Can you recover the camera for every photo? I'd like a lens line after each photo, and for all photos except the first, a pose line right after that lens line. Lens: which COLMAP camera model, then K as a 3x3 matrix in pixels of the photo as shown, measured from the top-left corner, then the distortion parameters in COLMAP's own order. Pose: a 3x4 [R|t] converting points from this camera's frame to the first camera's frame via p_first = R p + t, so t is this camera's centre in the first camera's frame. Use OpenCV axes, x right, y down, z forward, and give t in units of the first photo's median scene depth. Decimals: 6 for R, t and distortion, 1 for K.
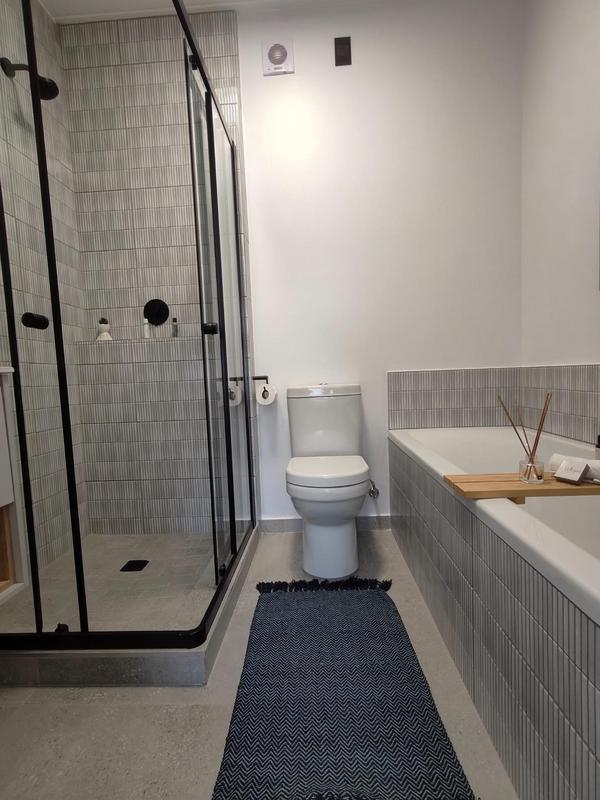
lens RADIAL K [[369.9, 0, 297.1], [0, 369.9, 397.8], [0, 0, 1]] dist [0.002183, 0.005584]
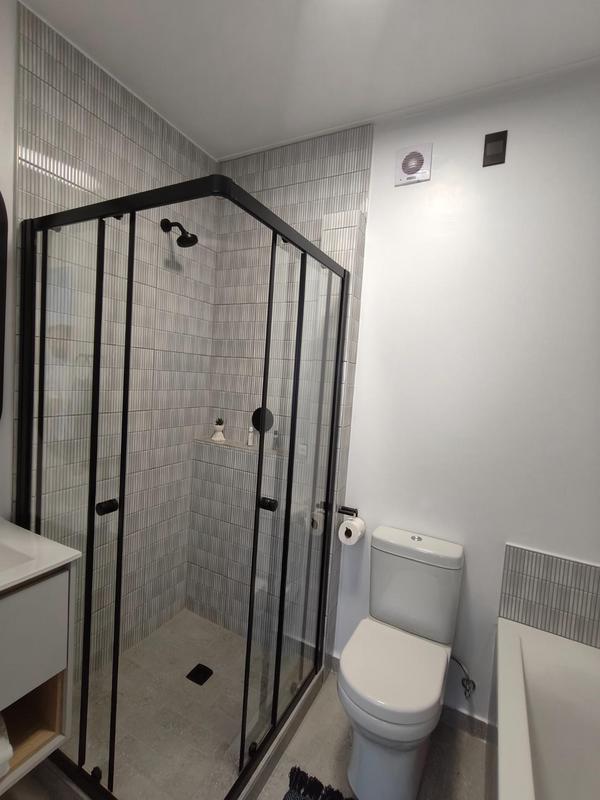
lens RADIAL K [[369.9, 0, 297.1], [0, 369.9, 397.8], [0, 0, 1]] dist [0.002183, 0.005584]
pose [[0.901085, 0.126450, -0.414798, 0.134691], [-0.131631, 0.991166, 0.016207, -0.334595], [0.413183, 0.039996, 0.909769, 0.096193]]
